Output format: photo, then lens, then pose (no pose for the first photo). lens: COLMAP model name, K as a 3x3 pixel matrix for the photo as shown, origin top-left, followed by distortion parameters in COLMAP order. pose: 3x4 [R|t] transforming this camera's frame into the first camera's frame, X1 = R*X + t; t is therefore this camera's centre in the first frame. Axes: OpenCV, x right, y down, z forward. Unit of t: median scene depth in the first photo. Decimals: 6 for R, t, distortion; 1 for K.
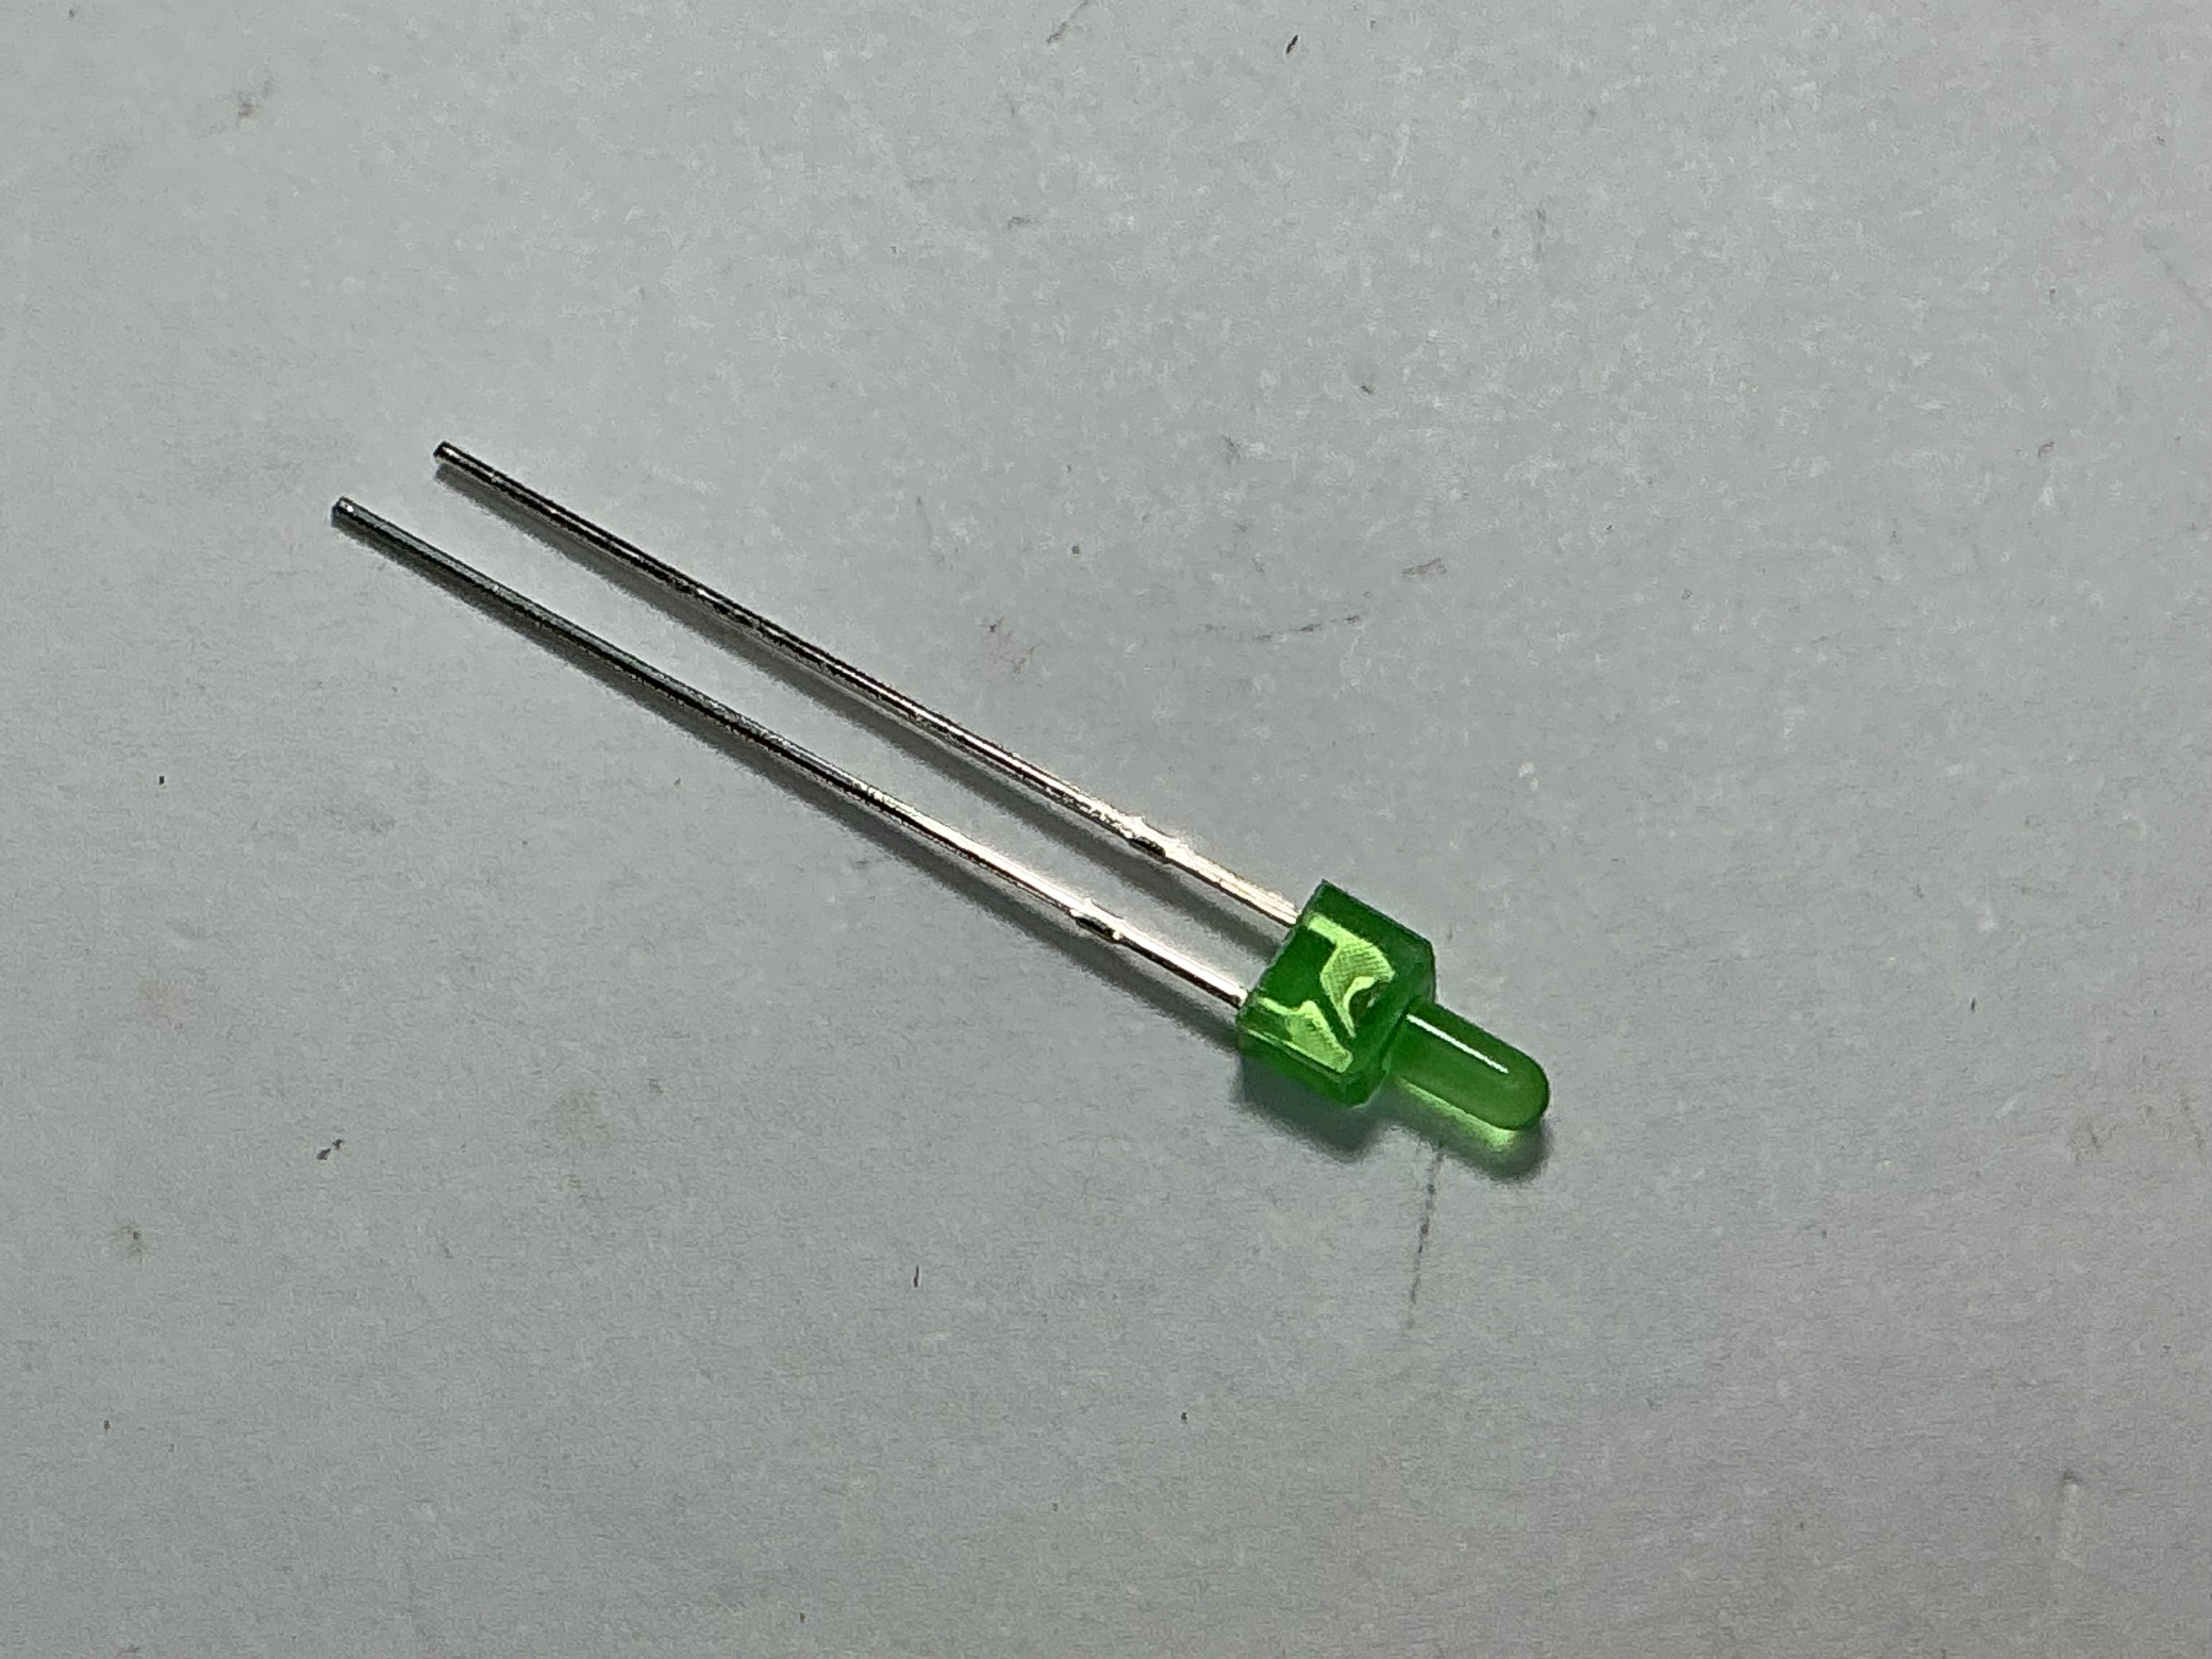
lens RADIAL K [[4817.1, 0, 1078.9], [0, 4817.1, 873.0], [0, 0, 1]] dist [0.109178, 0.000000]
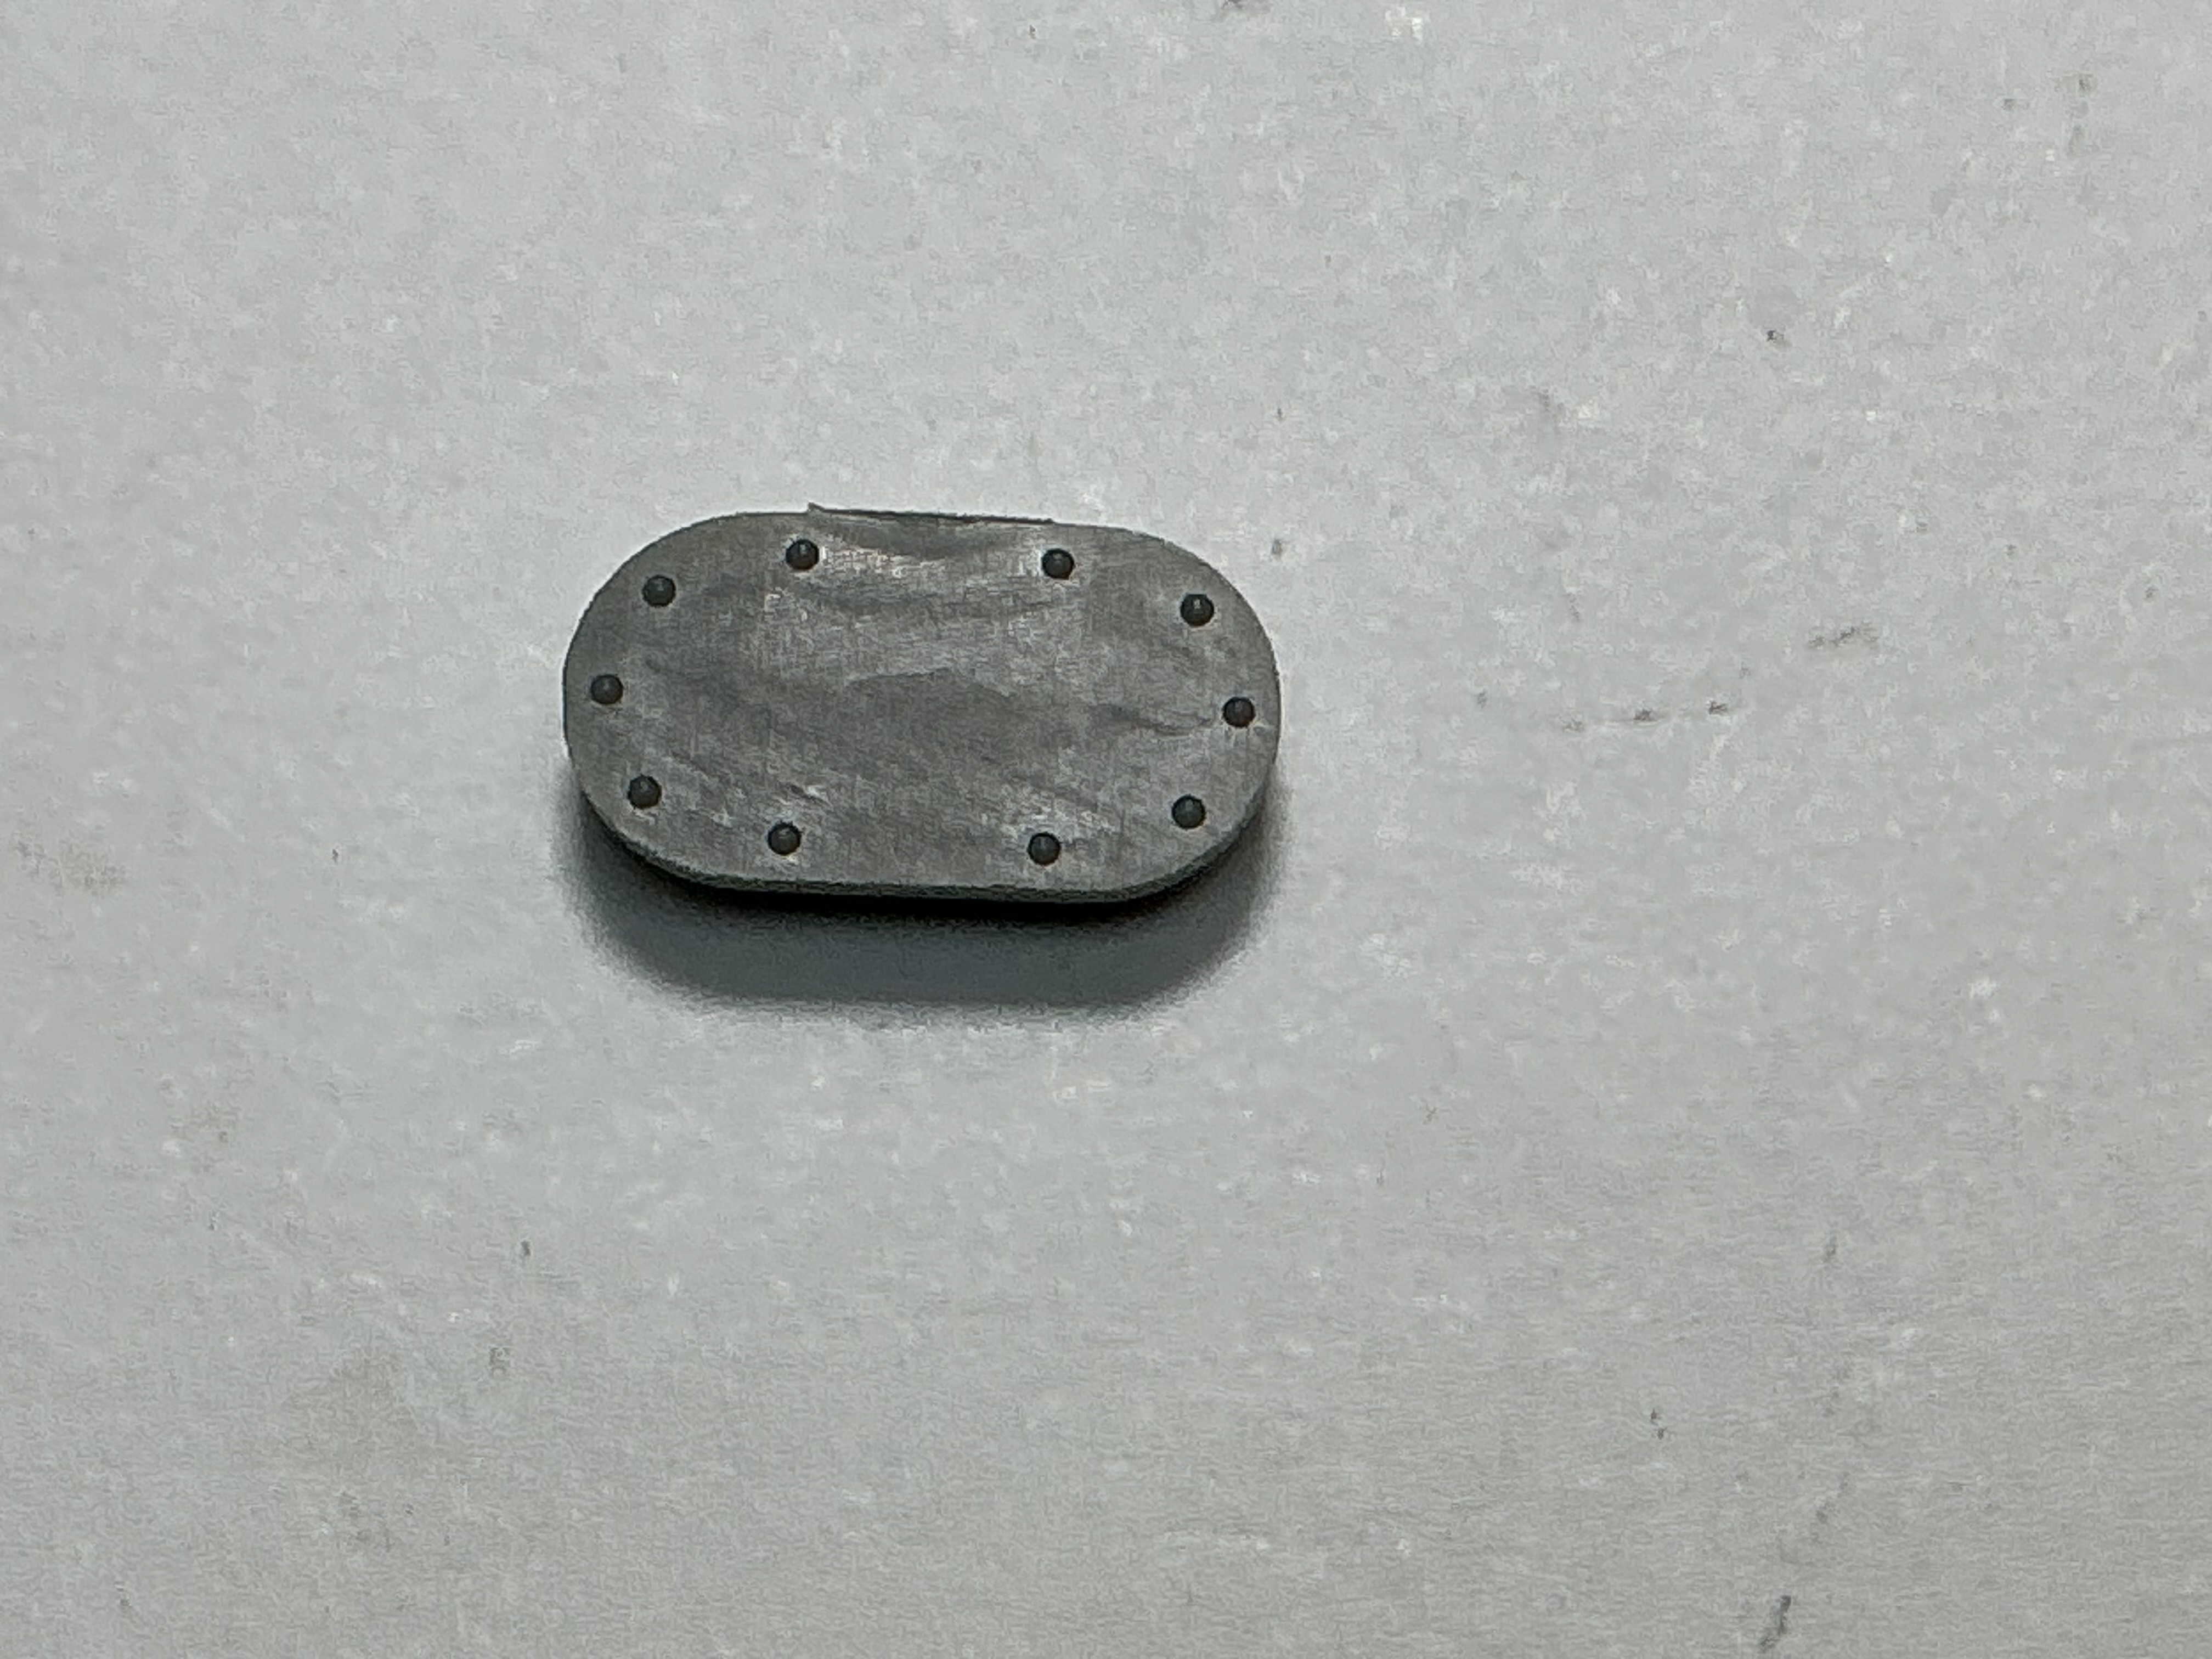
lens RADIAL K [[6030.0, 0, 1105.7], [0, 6030.0, 837.6], [0, 0, 1]] dist [0.105638, 0.000000]
pose [[0.994607, 0.103399, -0.008136, -0.012539], [-0.103404, 0.994639, -0.000216, -0.028641], [0.008070, 0.001056, 0.999967, 0.237602]]
